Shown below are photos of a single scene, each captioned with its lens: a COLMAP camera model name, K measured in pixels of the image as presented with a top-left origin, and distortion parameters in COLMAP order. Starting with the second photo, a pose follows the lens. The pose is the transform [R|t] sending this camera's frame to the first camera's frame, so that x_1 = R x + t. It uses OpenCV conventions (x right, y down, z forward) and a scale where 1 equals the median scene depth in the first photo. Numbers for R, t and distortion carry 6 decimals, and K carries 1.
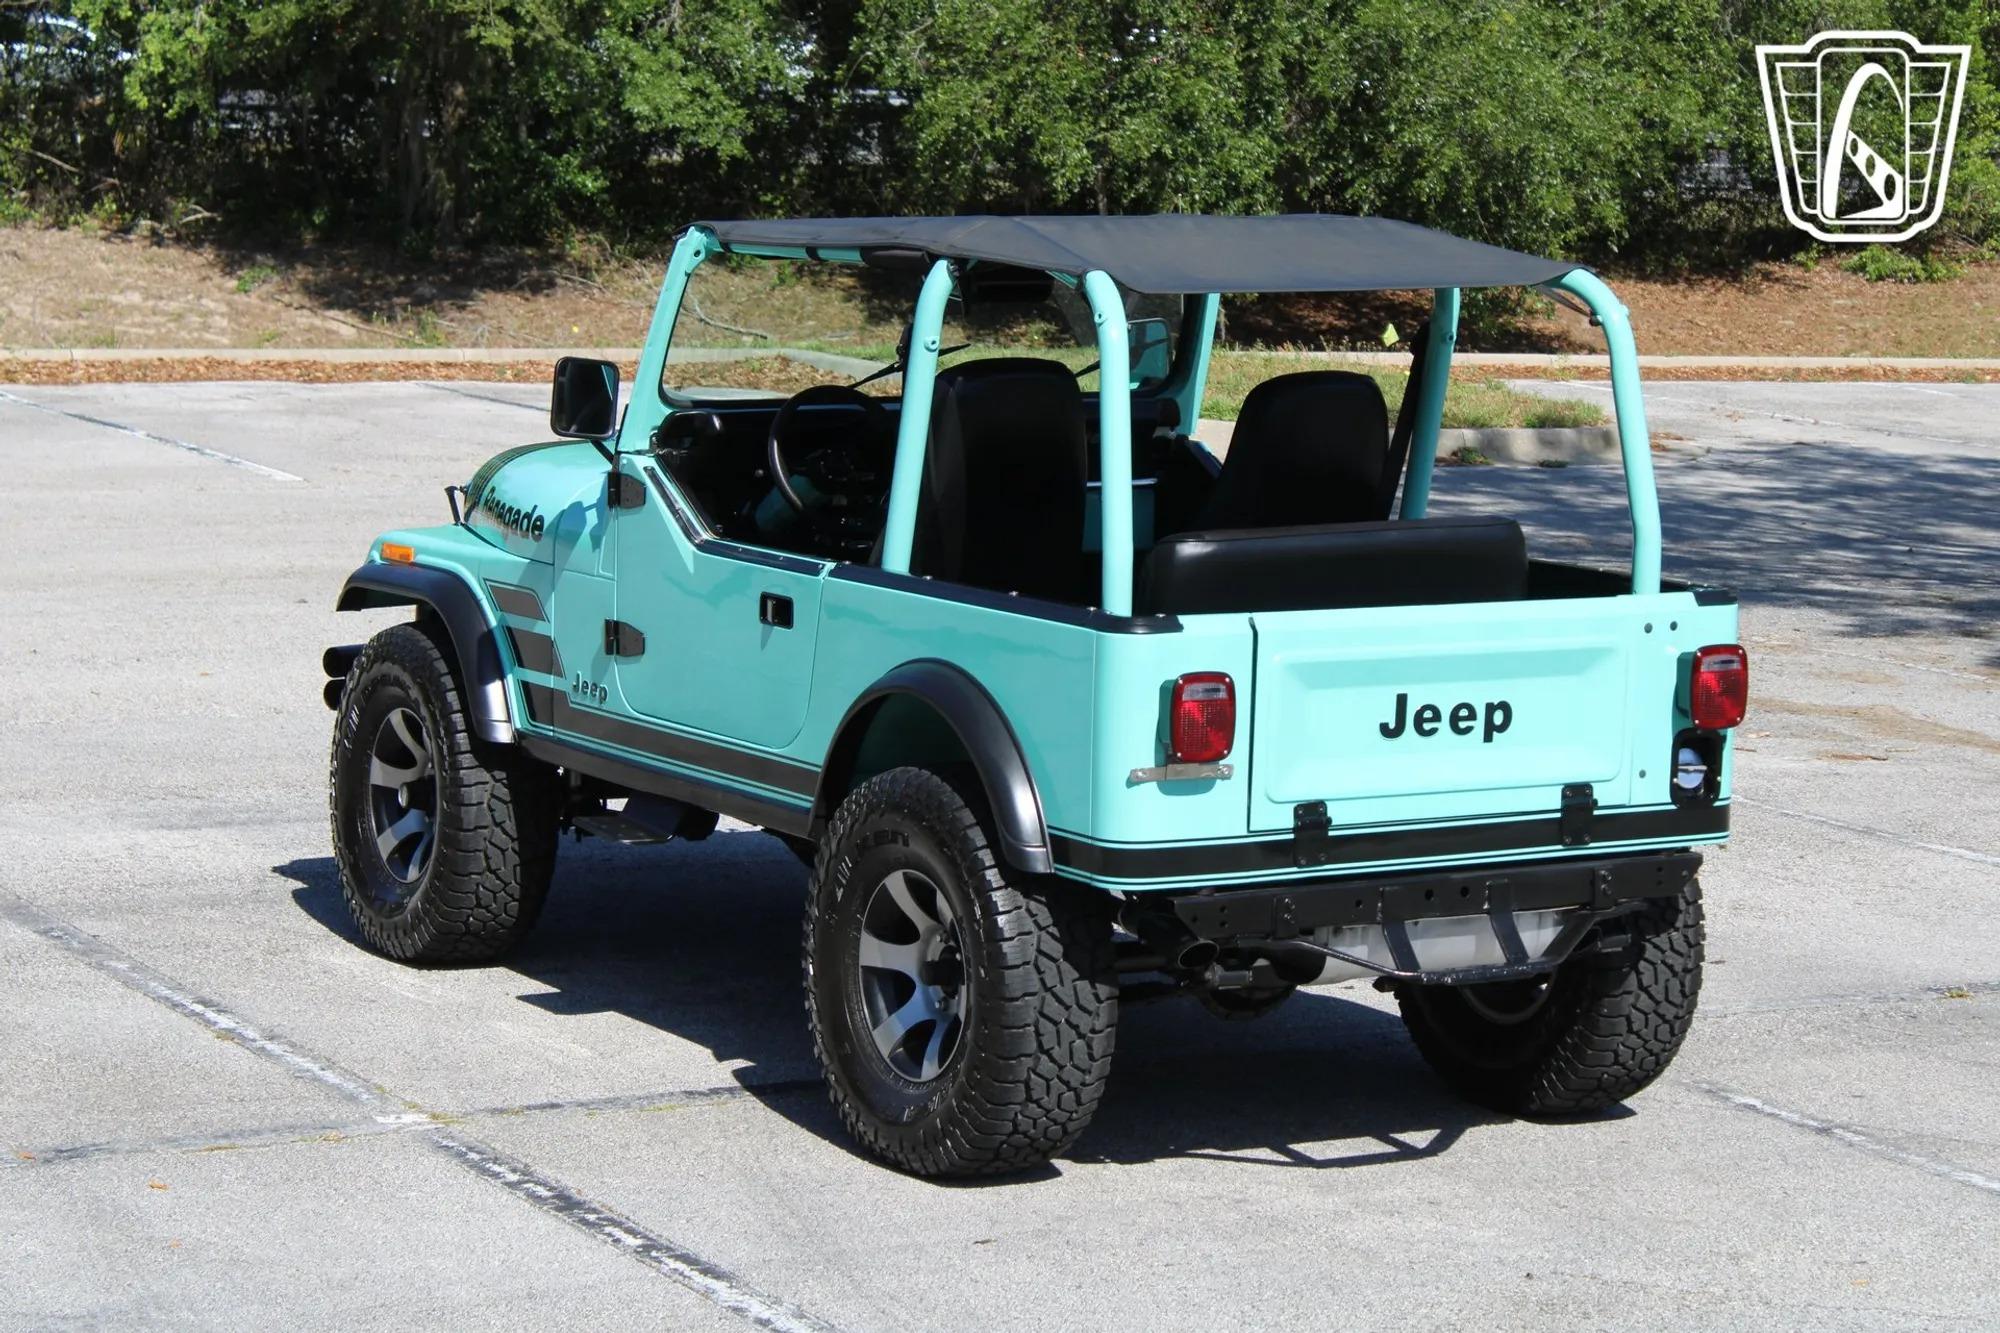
lens RADIAL K [[4788.3, 0, 1000.9], [0, 4788.3, 715.7], [0, 0, 1]] dist [0.105563, 0.018290]
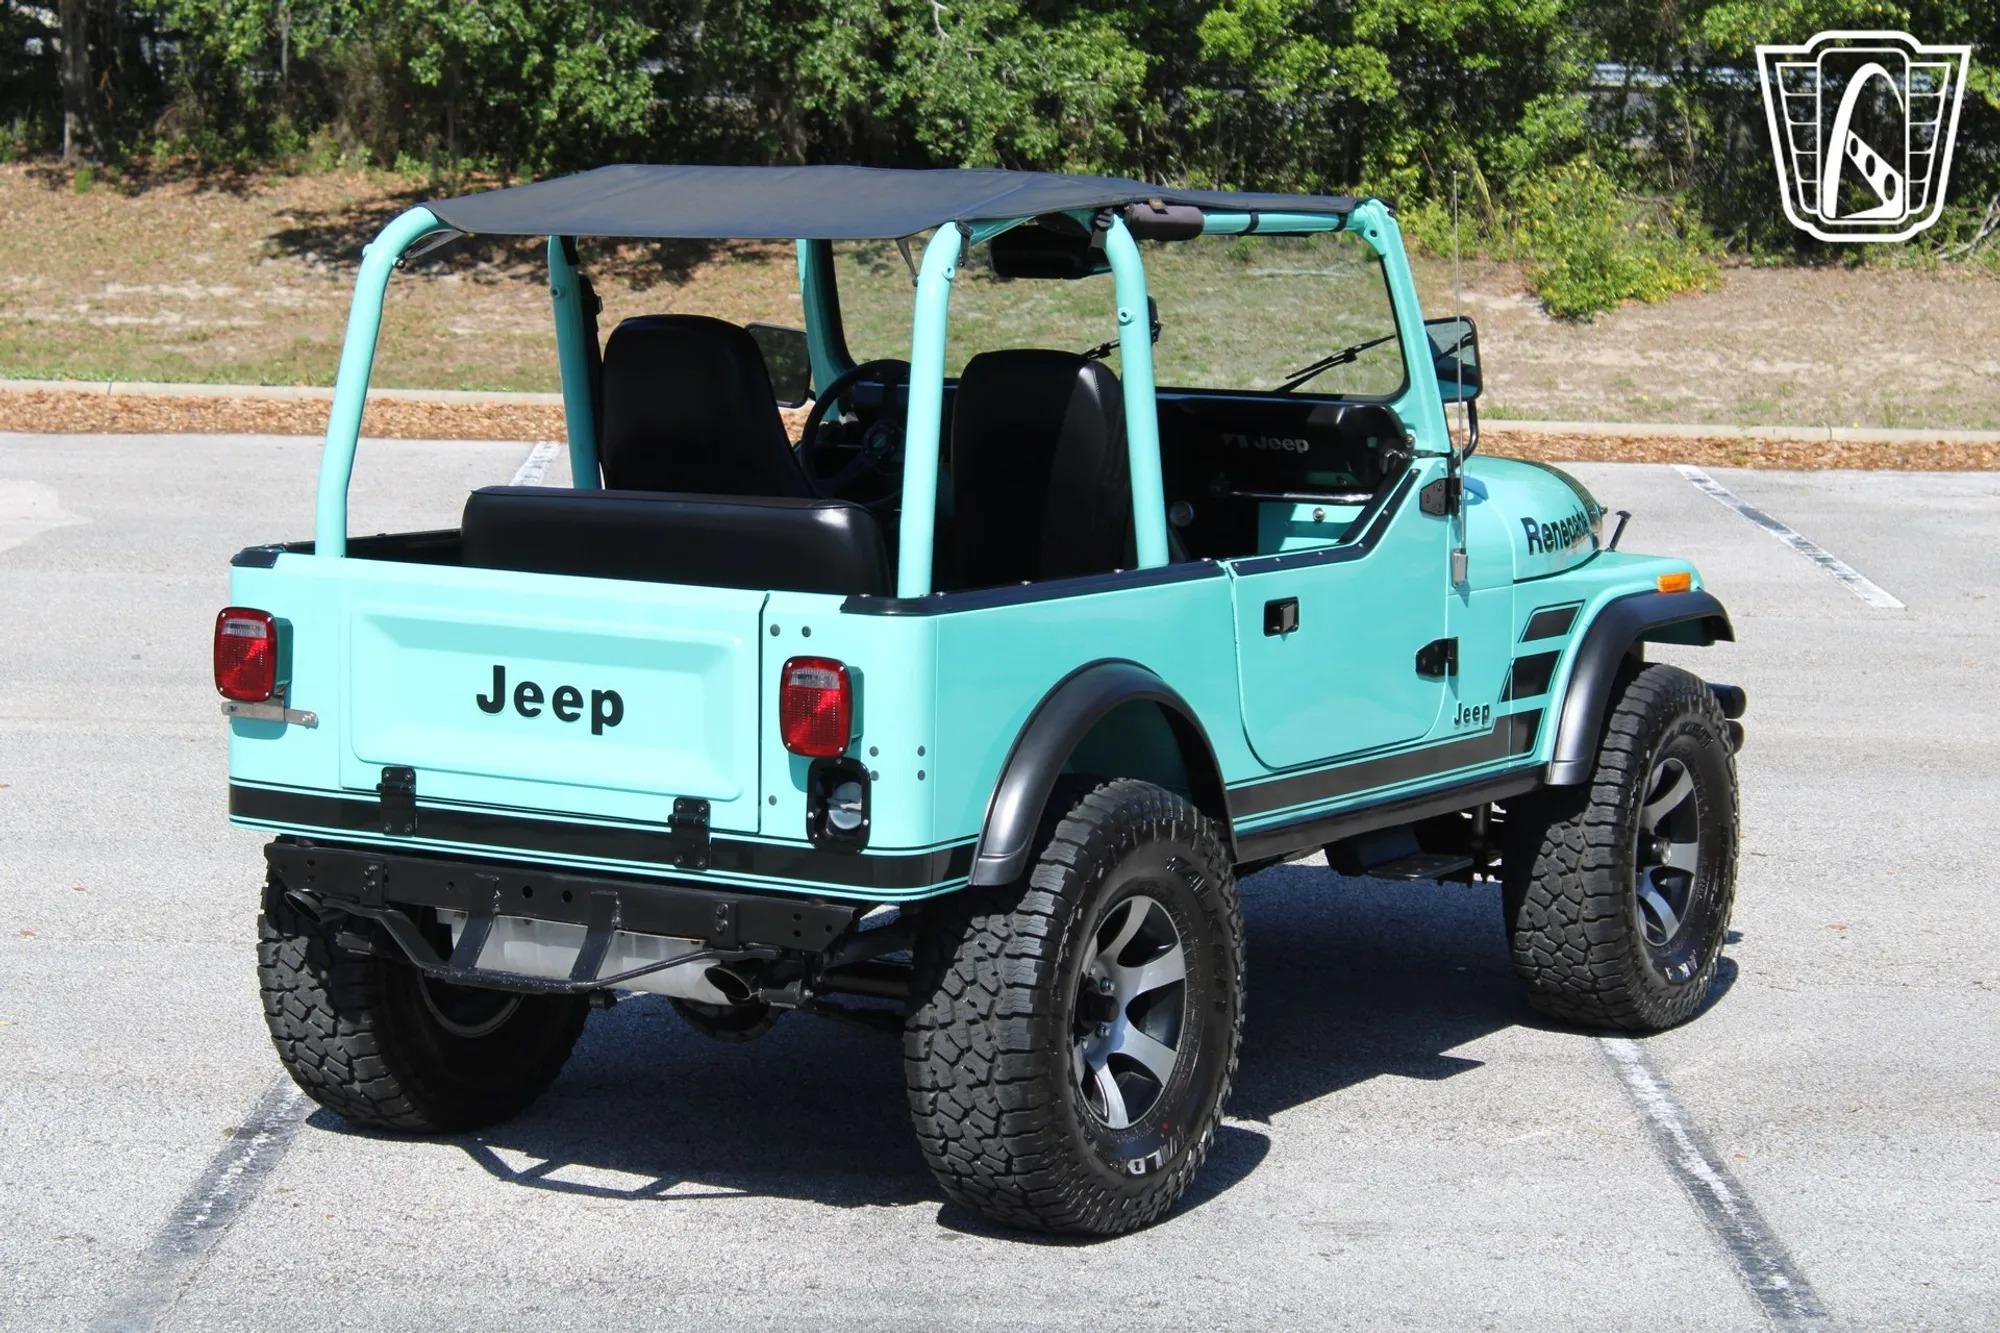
lens RADIAL K [[4788.3, 0, 1000.9], [0, 4788.3, 715.7], [0, 0, 1]] dist [0.105563, 0.018290]
pose [[0.464357, 0.081262, -0.881912, 0.897089], [-0.137366, 0.990340, 0.018925, -0.024493], [0.874931, 0.112357, 0.471033, 0.620139]]
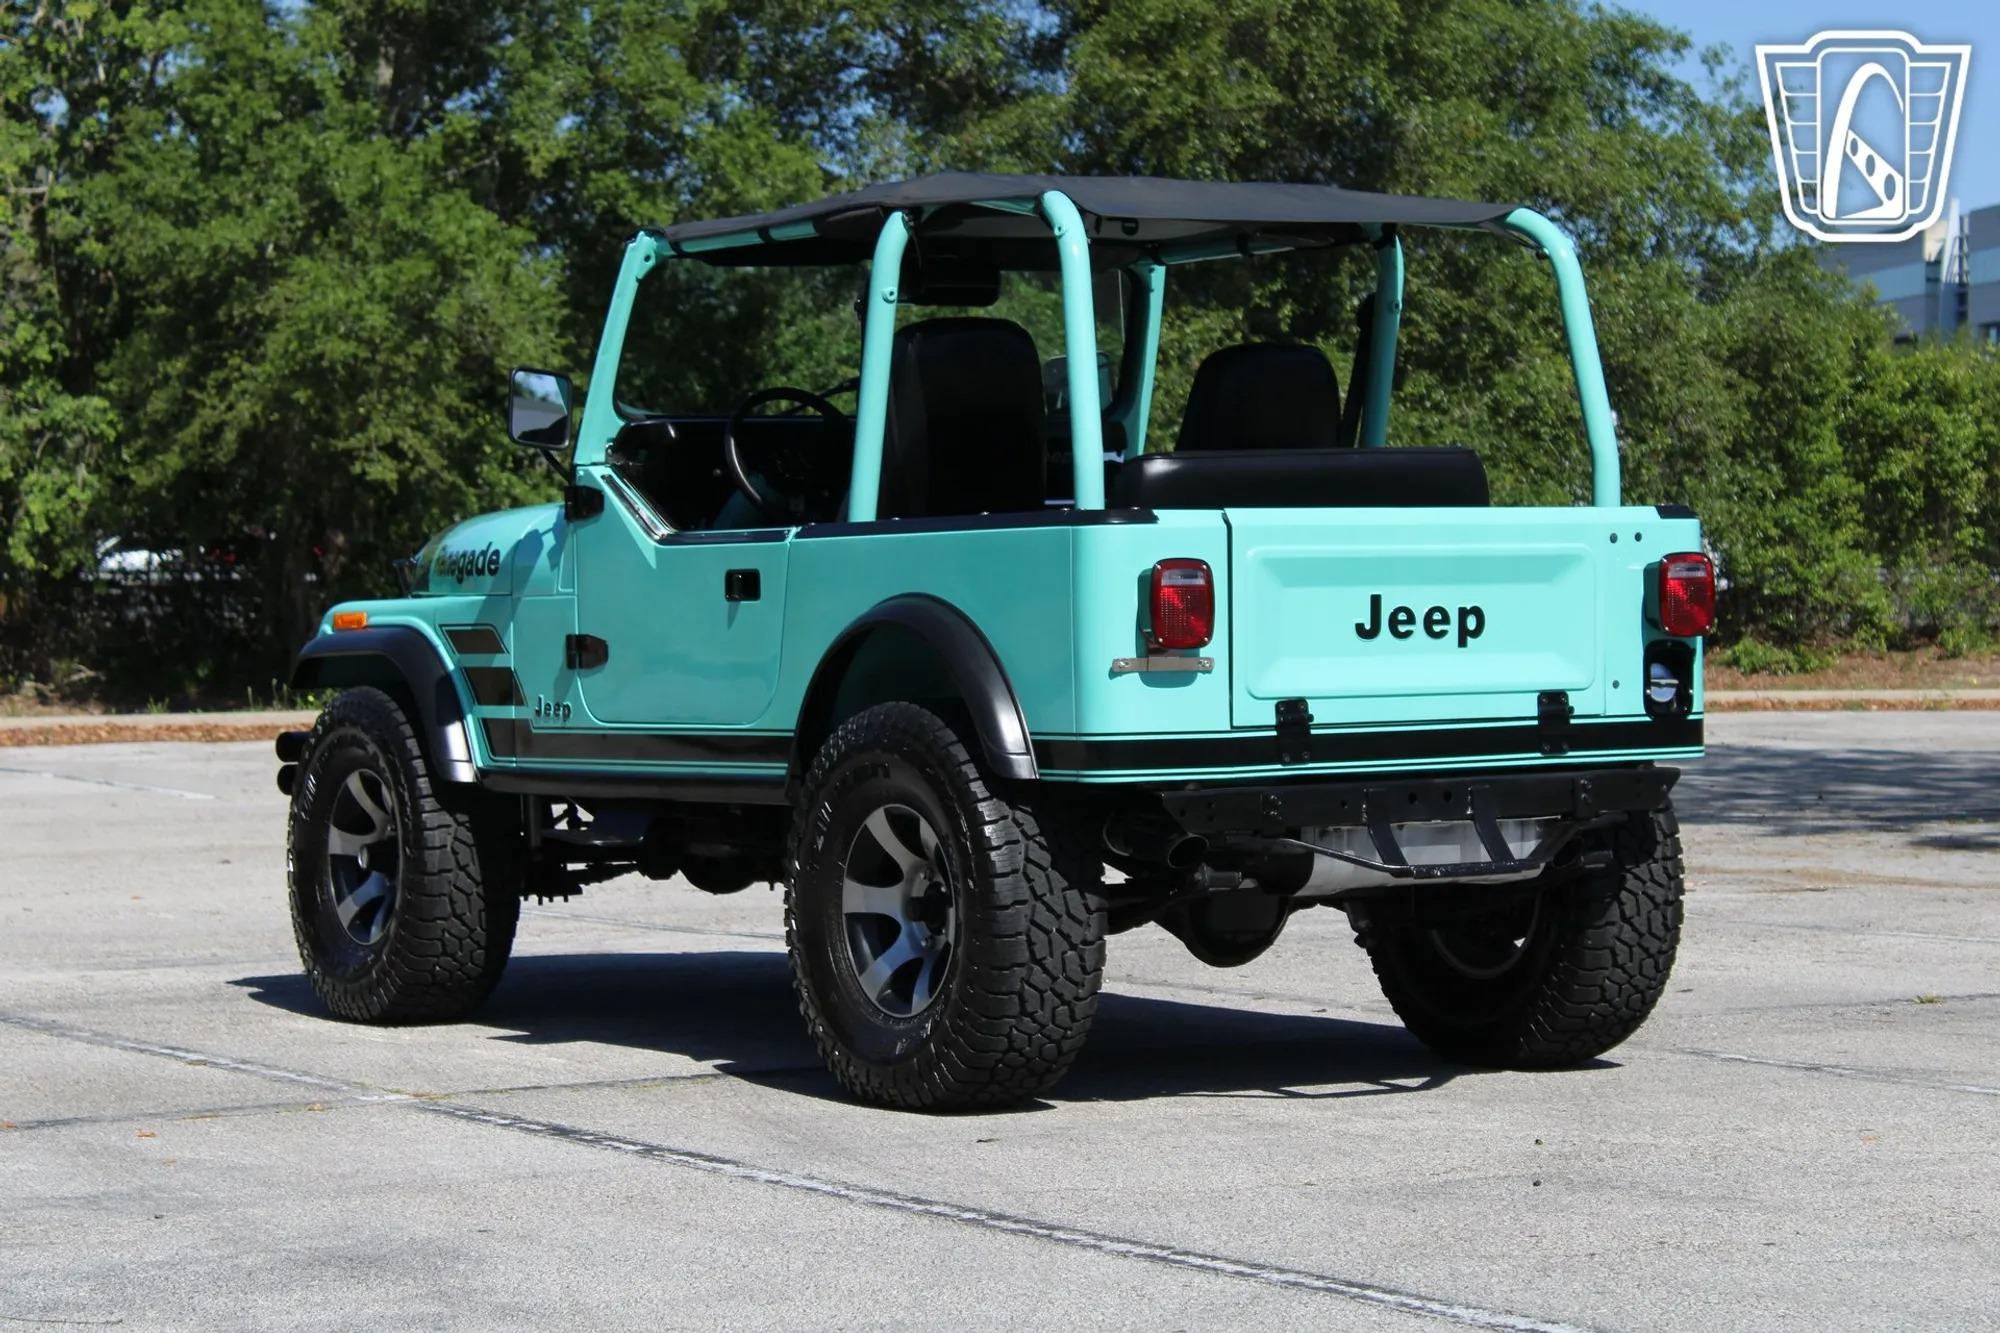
lens RADIAL K [[4788.3, 0, 1000.9], [0, 4788.3, 715.7], [0, 0, 1]] dist [0.105563, 0.018290]
pose [[0.998745, -0.041579, 0.027925, -0.022720], [0.044398, 0.993007, -0.109389, 0.120932], [-0.023181, 0.110491, 0.993607, 0.006476]]
